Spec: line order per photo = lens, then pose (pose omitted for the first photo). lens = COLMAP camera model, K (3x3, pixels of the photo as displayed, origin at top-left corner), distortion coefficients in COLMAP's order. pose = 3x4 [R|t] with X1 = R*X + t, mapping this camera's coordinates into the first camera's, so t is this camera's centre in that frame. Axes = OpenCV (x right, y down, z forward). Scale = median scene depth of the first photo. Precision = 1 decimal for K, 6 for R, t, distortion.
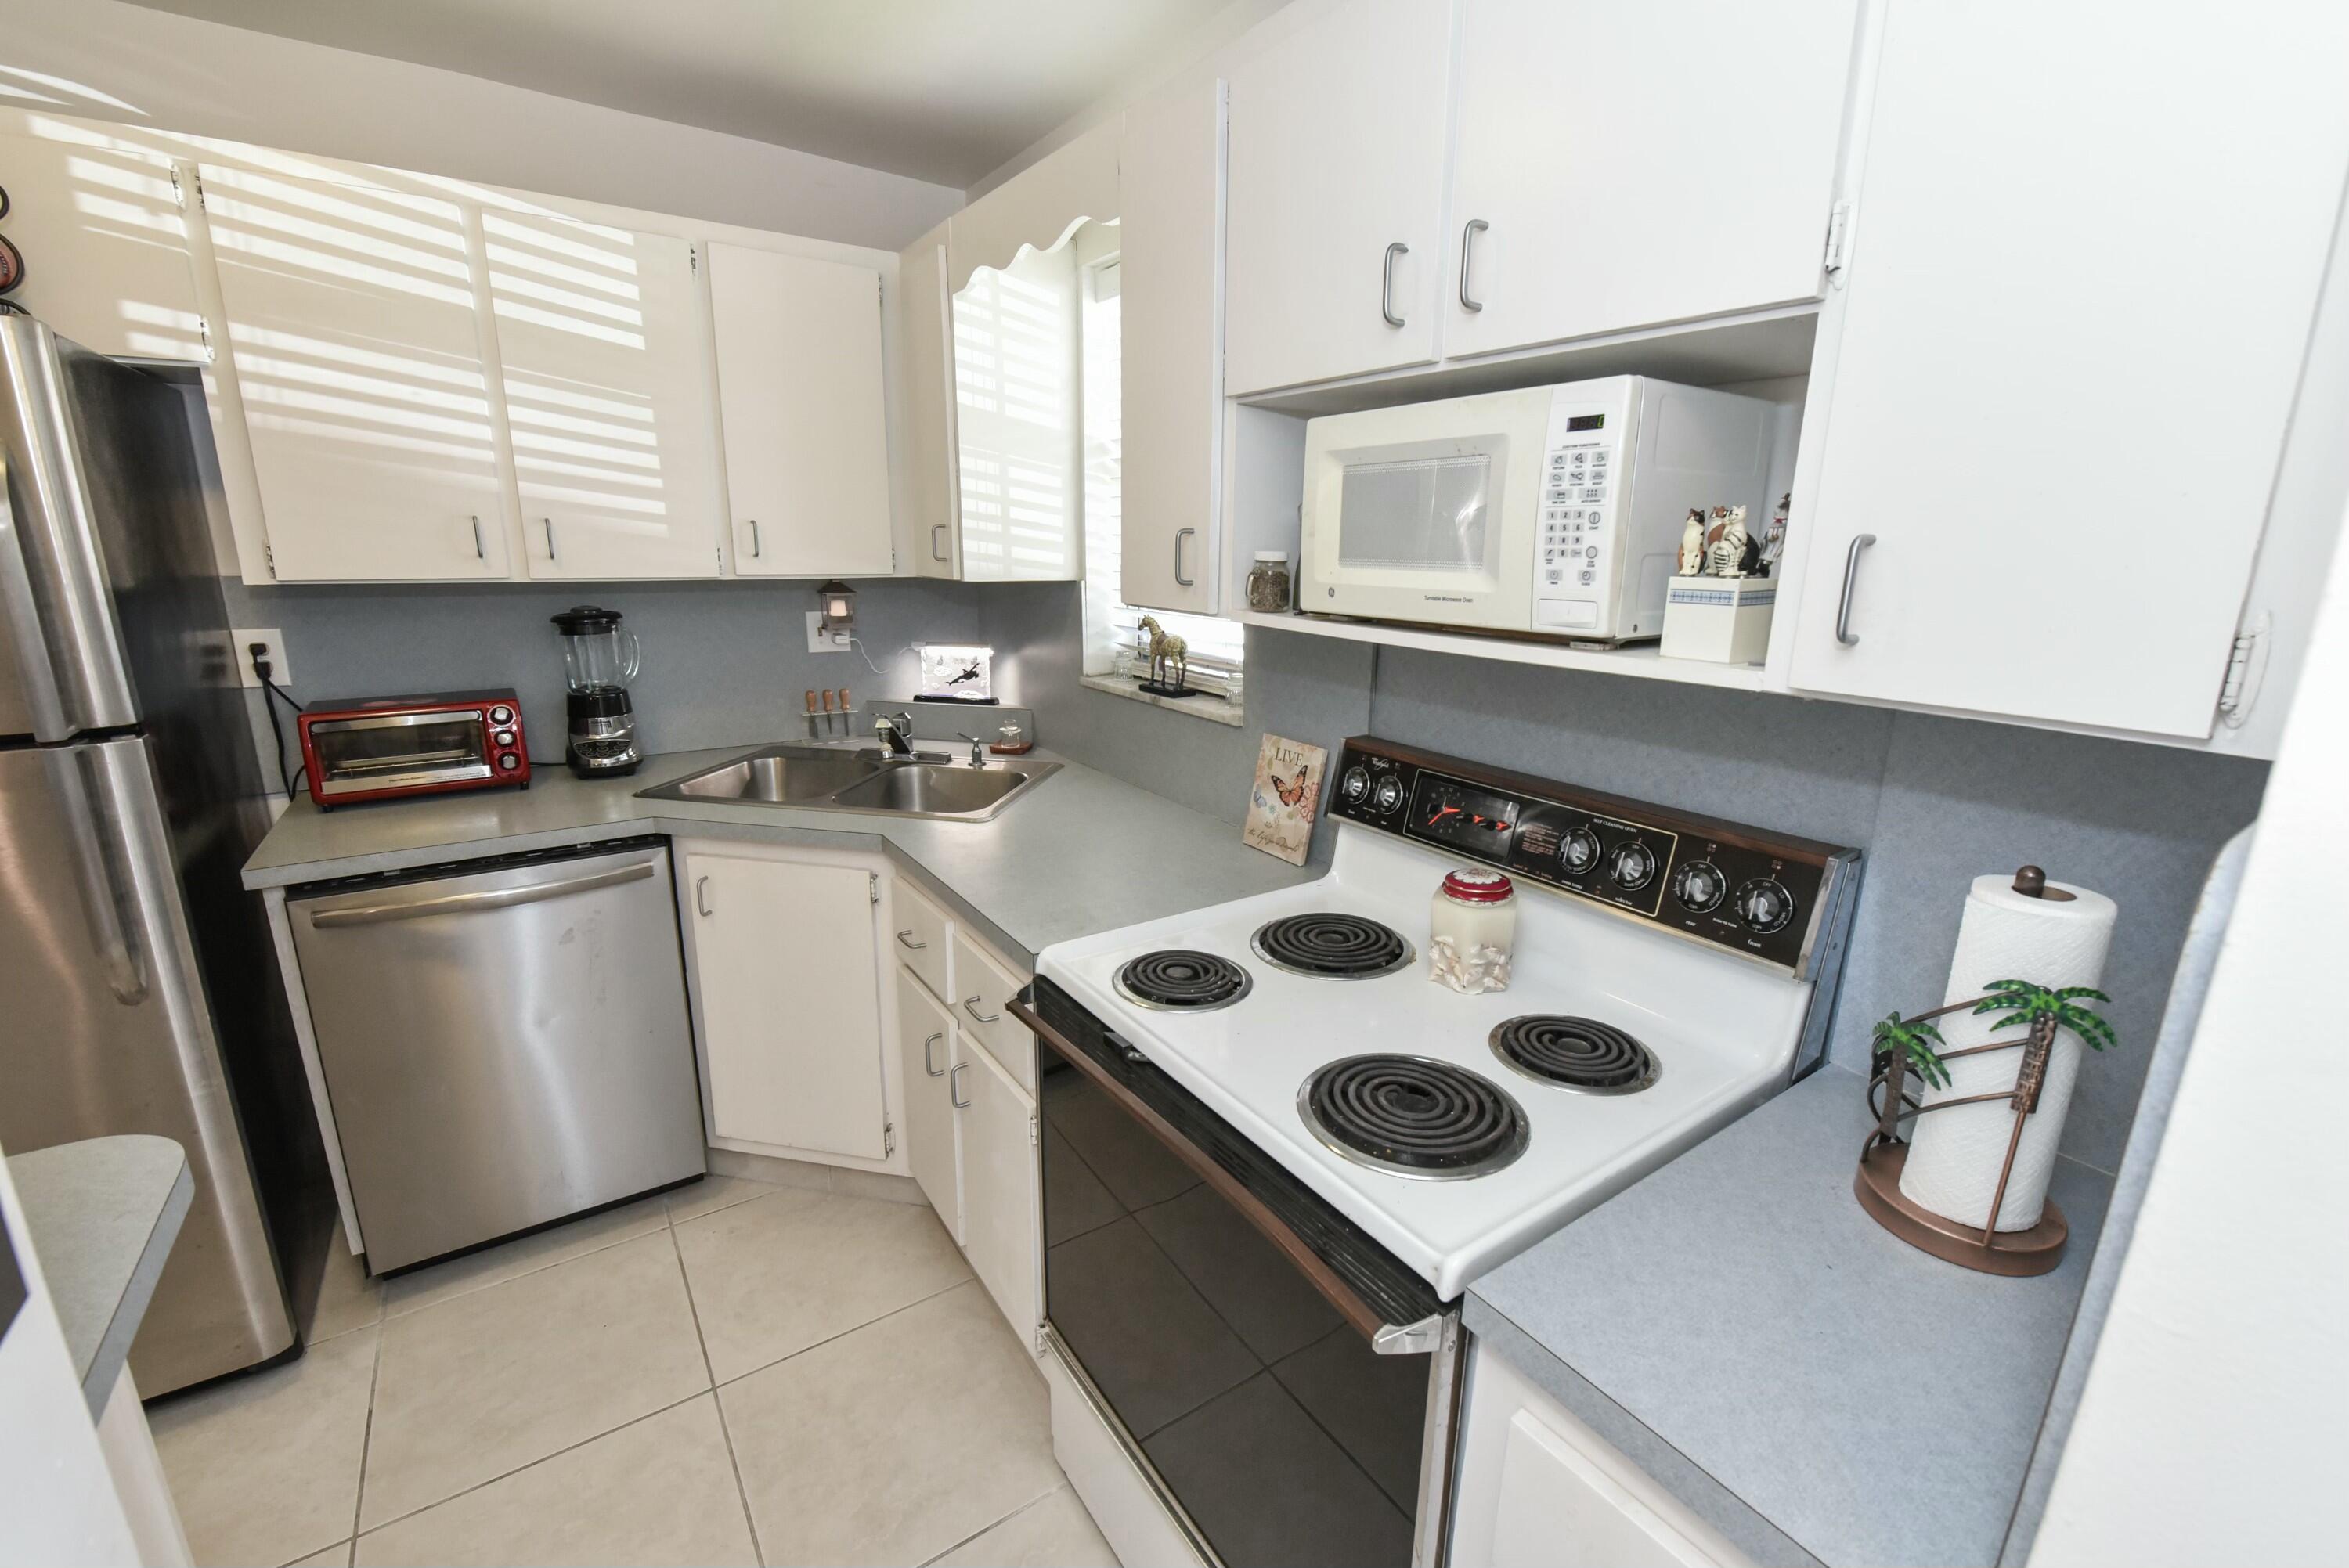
lens RADIAL K [[984.5, 0, 1174.5], [0, 984.5, 784.0], [0, 0, 1]] dist [-0.013203, -0.000456]
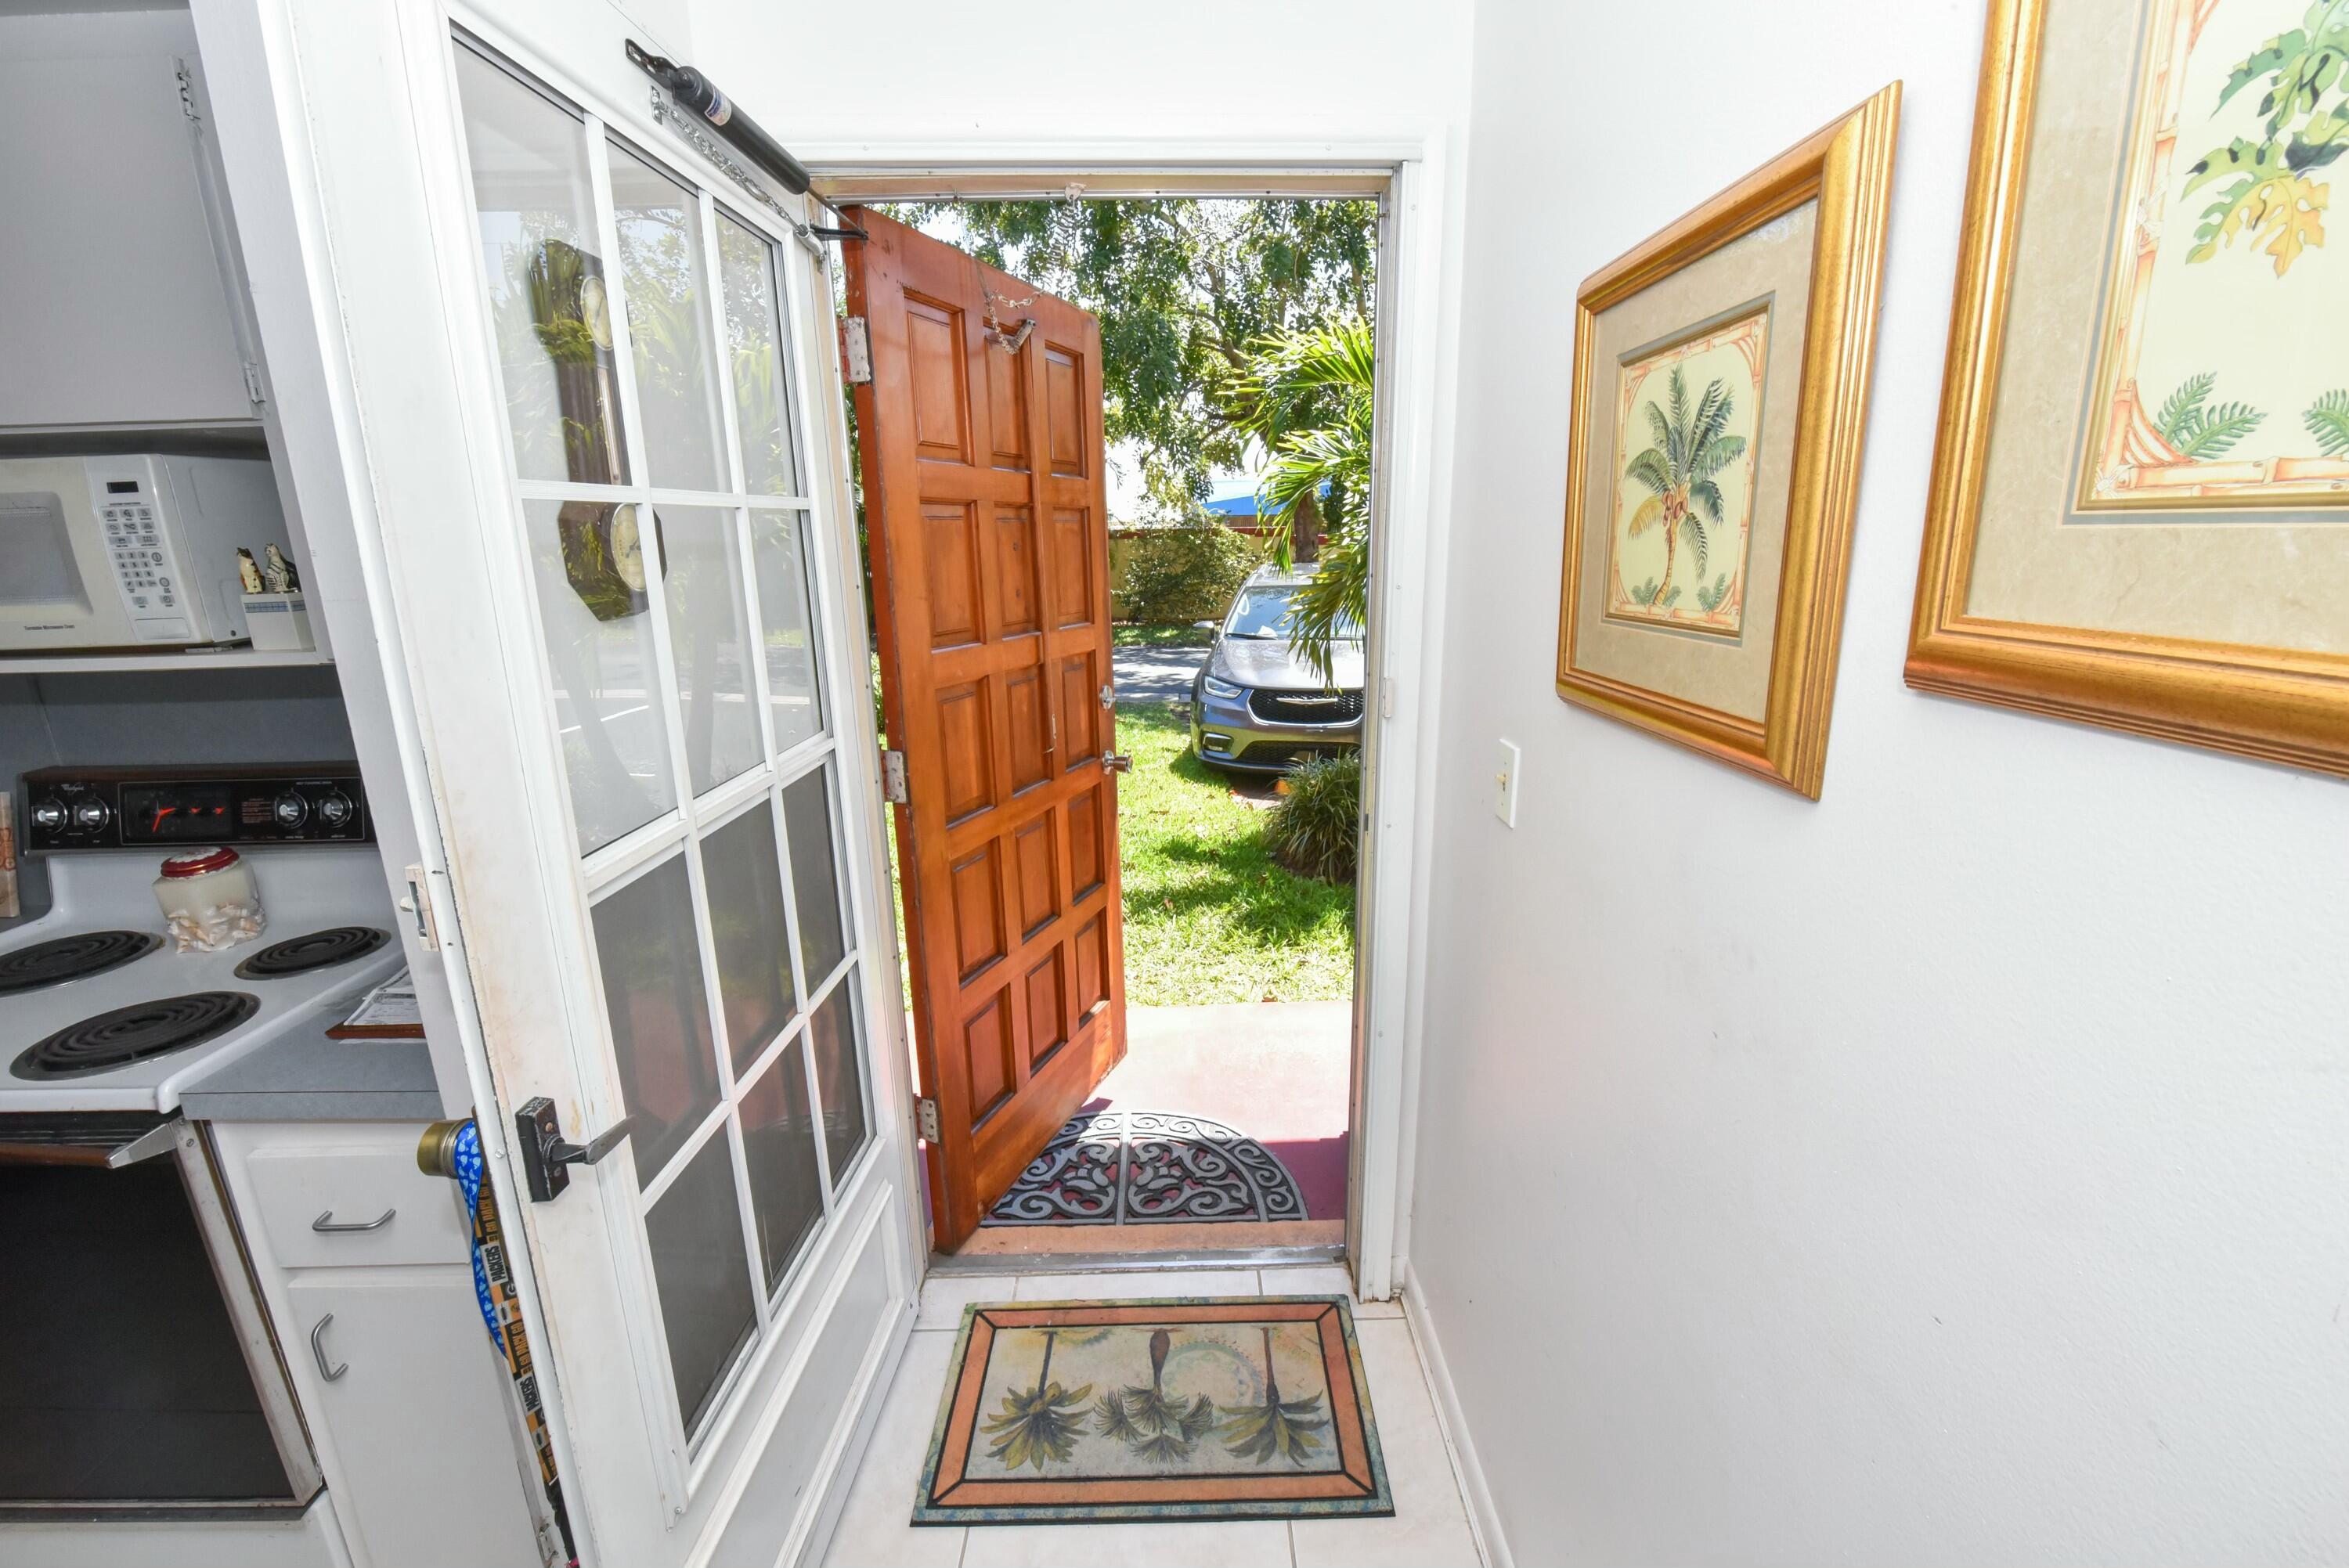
lens RADIAL K [[984.5, 0, 1174.5], [0, 984.5, 784.0], [0, 0, 1]] dist [-0.013203, -0.000456]
pose [[0.554211, -0.235432, 0.798387, 0.051403], [0.228059, 0.965411, 0.126375, 0.145622], [-0.800525, 0.112041, 0.588734, -0.698784]]
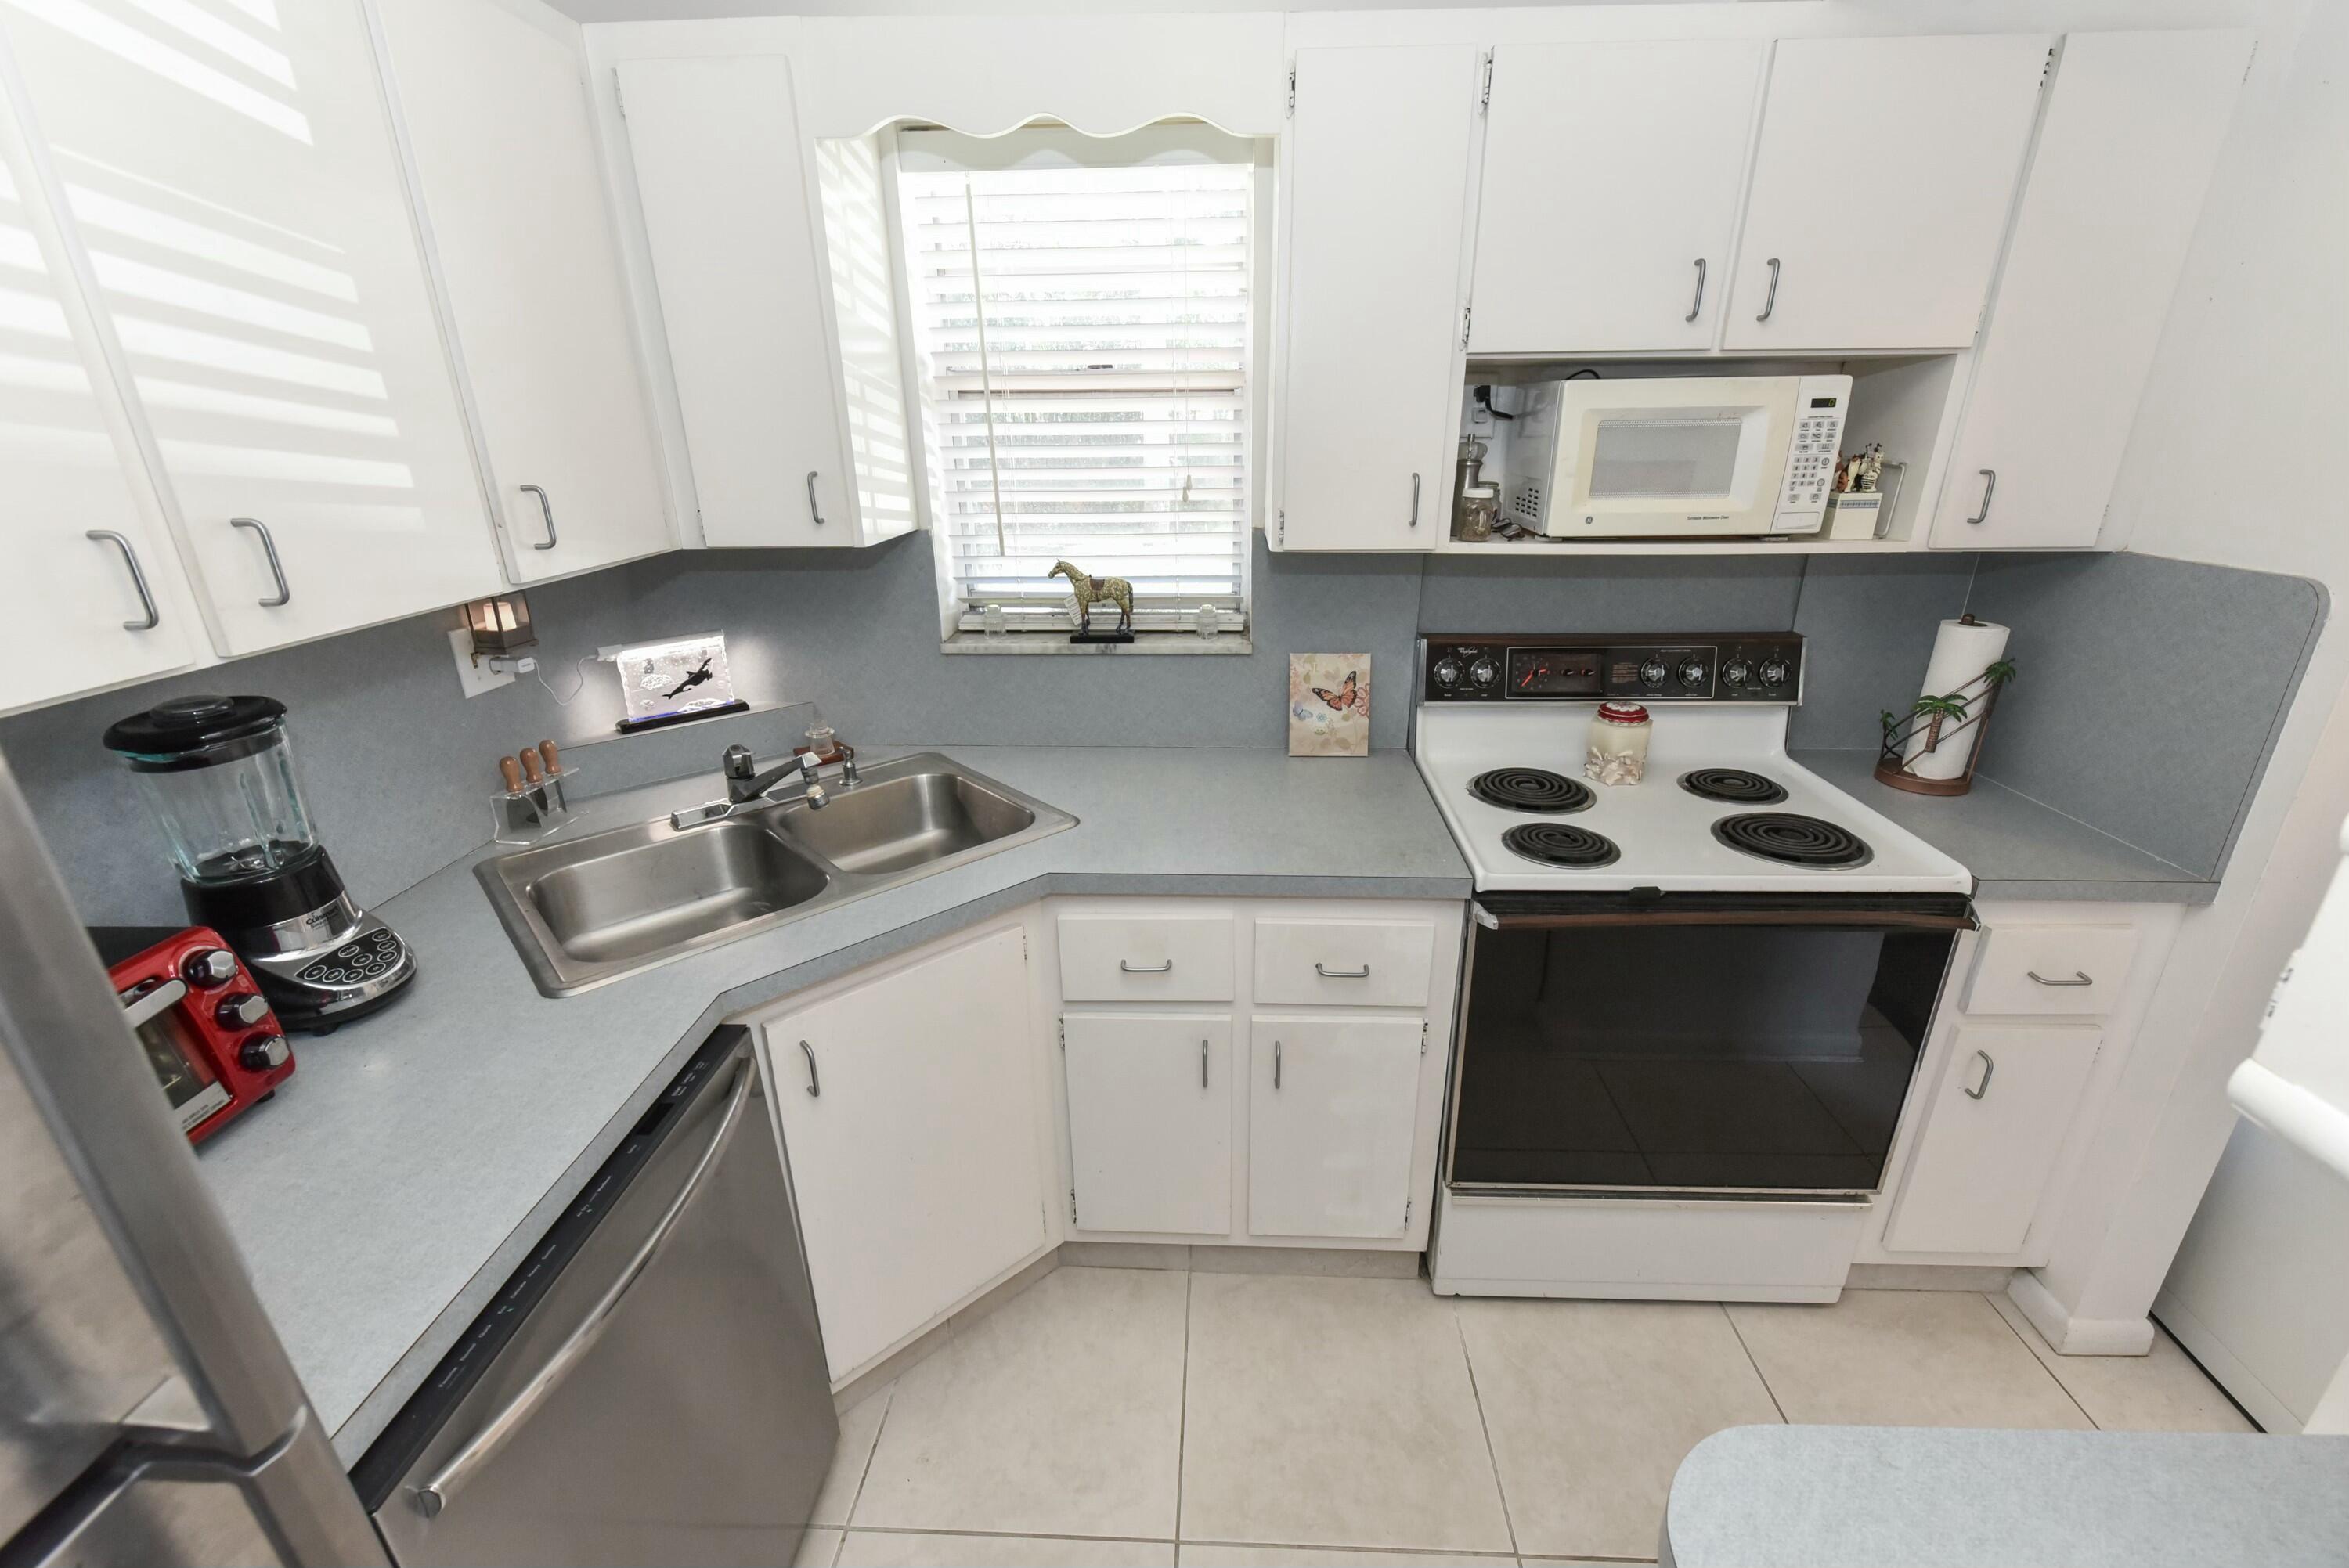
lens RADIAL K [[979.7, 0, 1194.9], [0, 979.7, 790.0], [0, 0, 1]] dist [0.002455, -0.000227]
pose [[0.590926, -0.308612, 0.745362, -1.299857], [0.213402, 0.950822, 0.224495, -0.273168], [-0.777988, 0.026401, 0.627724, 0.636330]]
